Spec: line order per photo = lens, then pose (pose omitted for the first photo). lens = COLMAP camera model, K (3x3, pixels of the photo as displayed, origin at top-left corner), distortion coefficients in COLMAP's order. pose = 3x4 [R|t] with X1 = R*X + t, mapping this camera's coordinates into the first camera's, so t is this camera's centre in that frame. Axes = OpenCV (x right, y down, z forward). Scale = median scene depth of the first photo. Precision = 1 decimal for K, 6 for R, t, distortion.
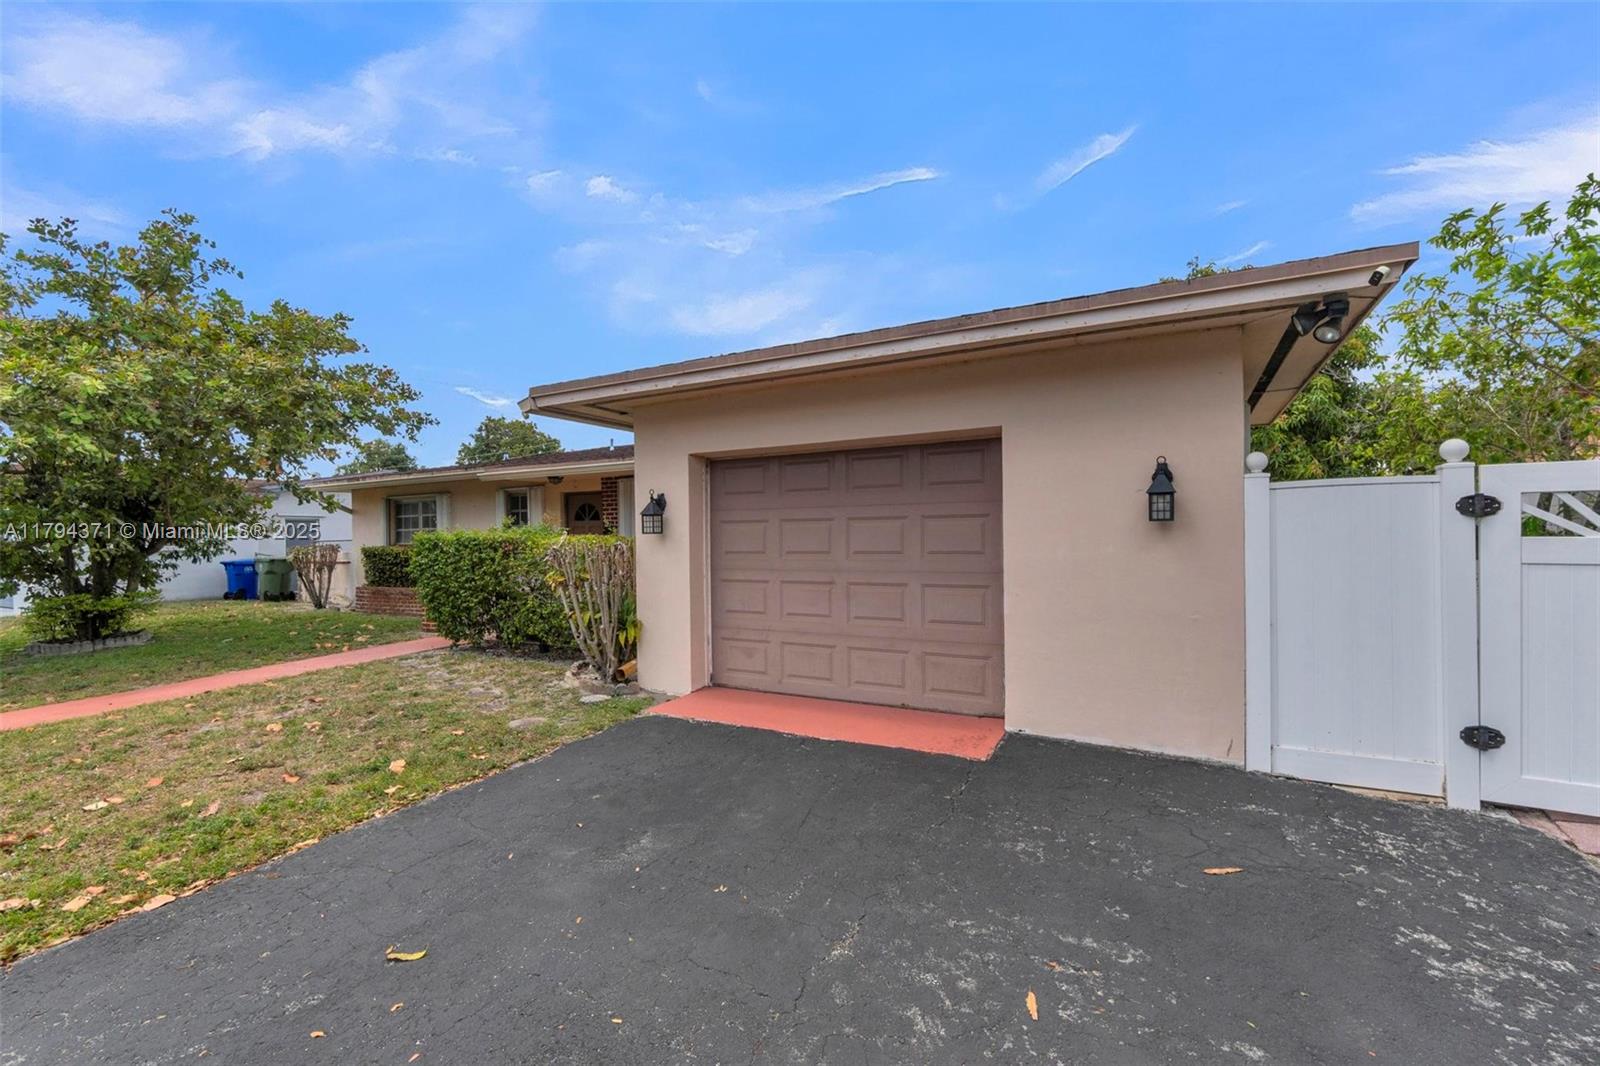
lens RADIAL K [[681.2, 0, 780.0], [0, 681.2, 532.4], [0, 0, 1]] dist [-0.013083, -0.000132]
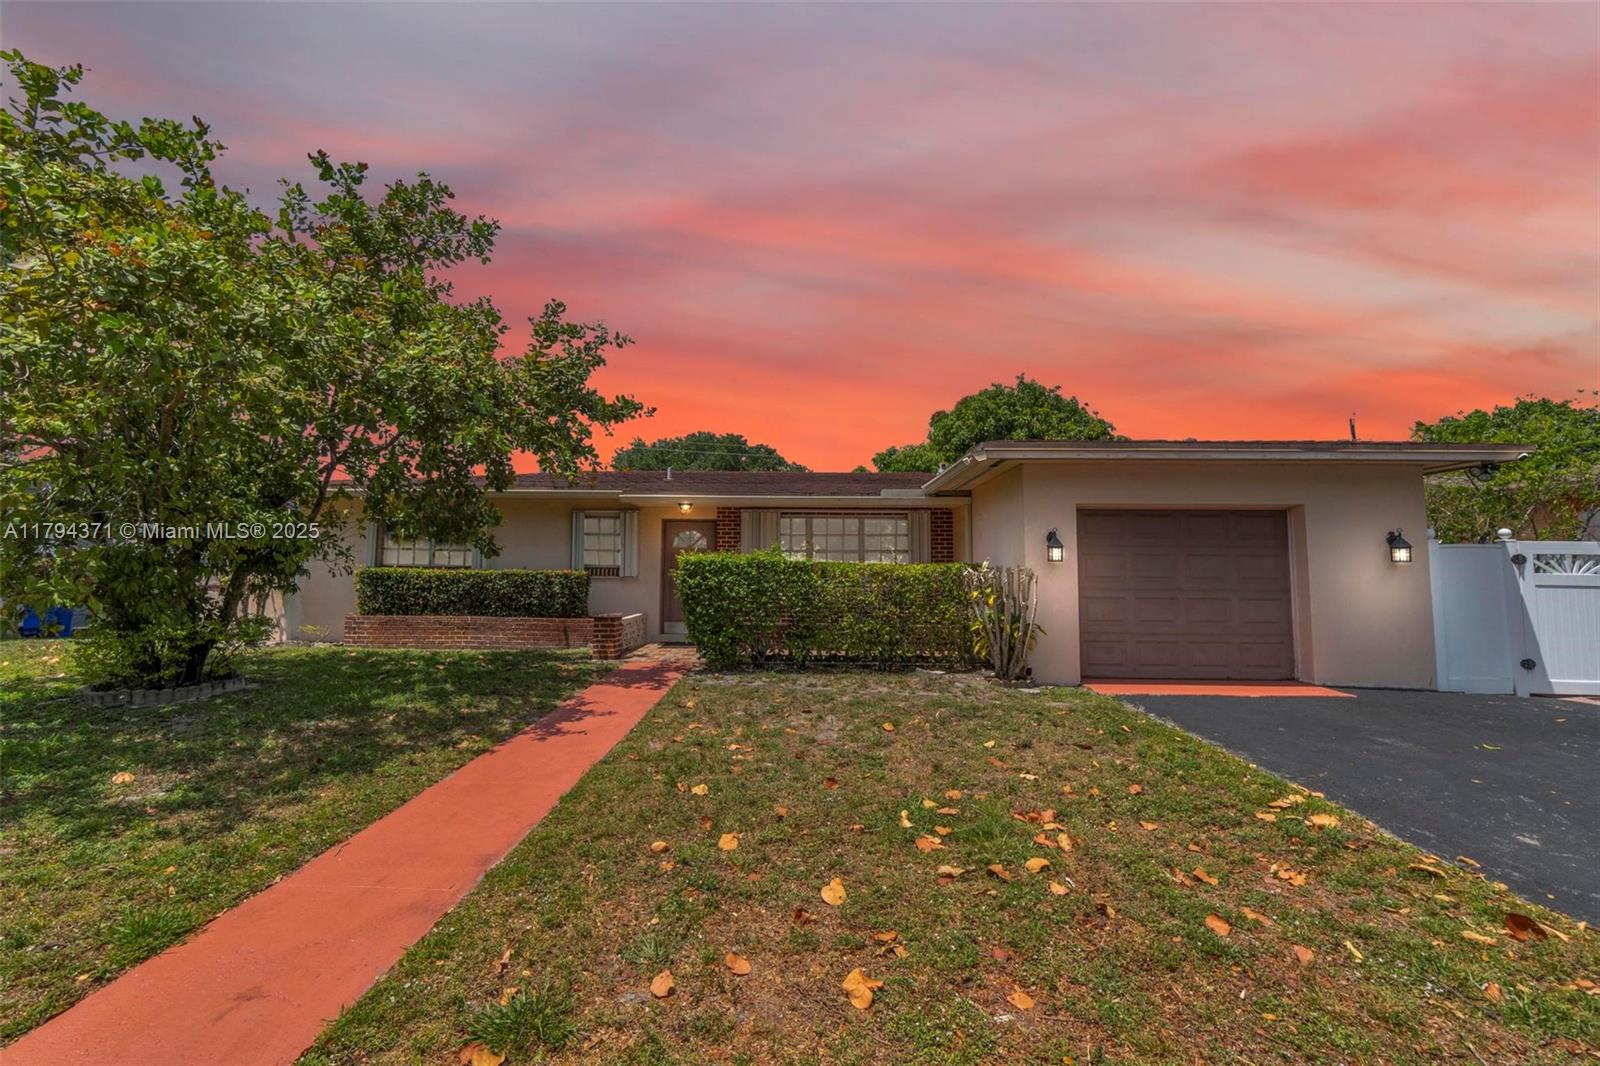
lens RADIAL K [[681.2, 0, 780.0], [0, 681.2, 532.4], [0, 0, 1]] dist [-0.013083, -0.000132]
pose [[0.892265, 0.048497, 0.448901, -1.455625], [-0.023796, 0.997884, -0.060507, 0.043720], [-0.450886, 0.043306, 0.891531, 0.076811]]
